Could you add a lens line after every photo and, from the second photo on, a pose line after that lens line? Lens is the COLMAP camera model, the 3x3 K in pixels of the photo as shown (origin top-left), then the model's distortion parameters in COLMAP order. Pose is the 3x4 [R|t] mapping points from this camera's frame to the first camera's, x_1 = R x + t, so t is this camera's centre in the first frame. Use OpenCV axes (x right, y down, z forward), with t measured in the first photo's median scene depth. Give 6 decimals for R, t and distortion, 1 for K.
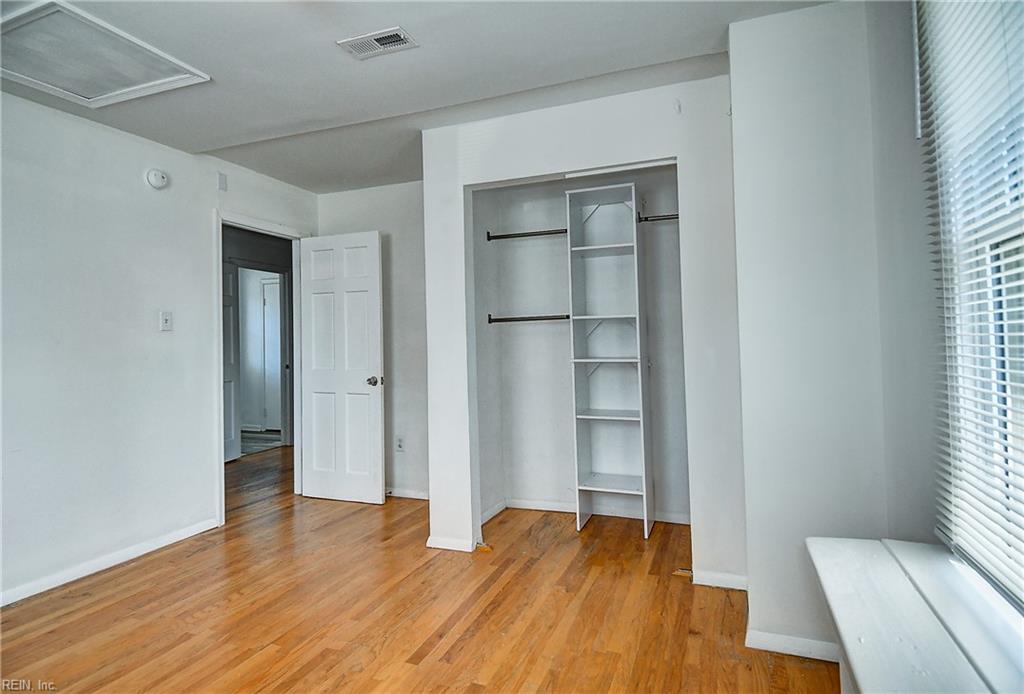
lens RADIAL K [[556.9, 0, 512.0], [0, 556.9, 347.0], [0, 0, 1]] dist [-0.001370, -0.000291]
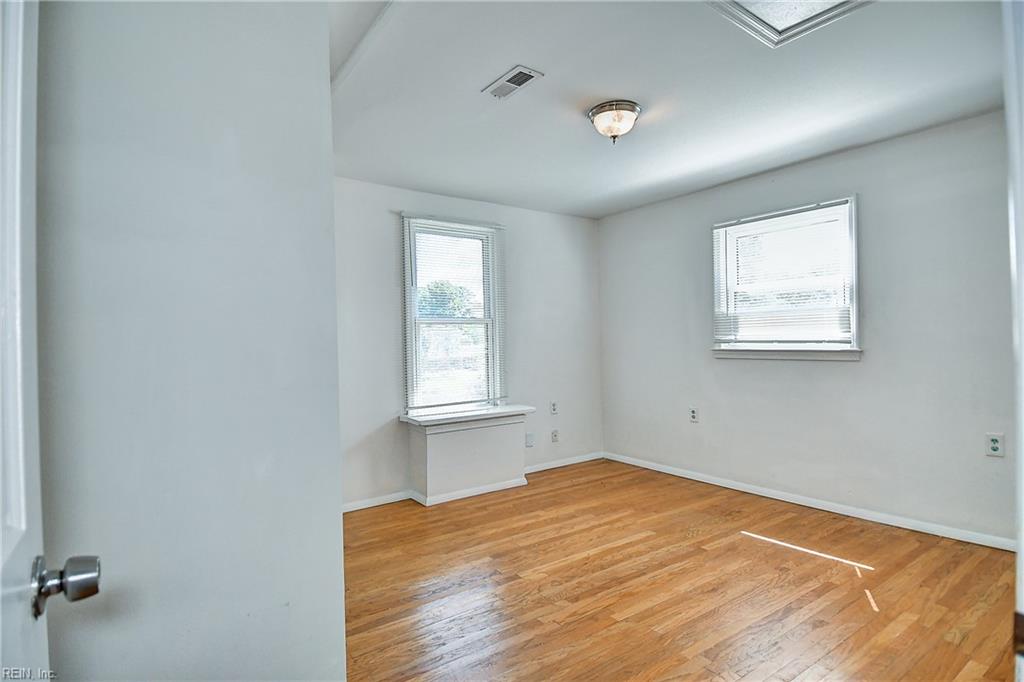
lens RADIAL K [[539.8, 0, 512.0], [0, 539.8, 341.0], [0, 0, 1]] dist [0.000586, 0.000080]
pose [[-0.848782, 0.044290, 0.526884, -0.848426], [0.040407, 0.999005, -0.018884, 0.019290], [-0.527196, 0.005262, -0.849727, 2.036388]]
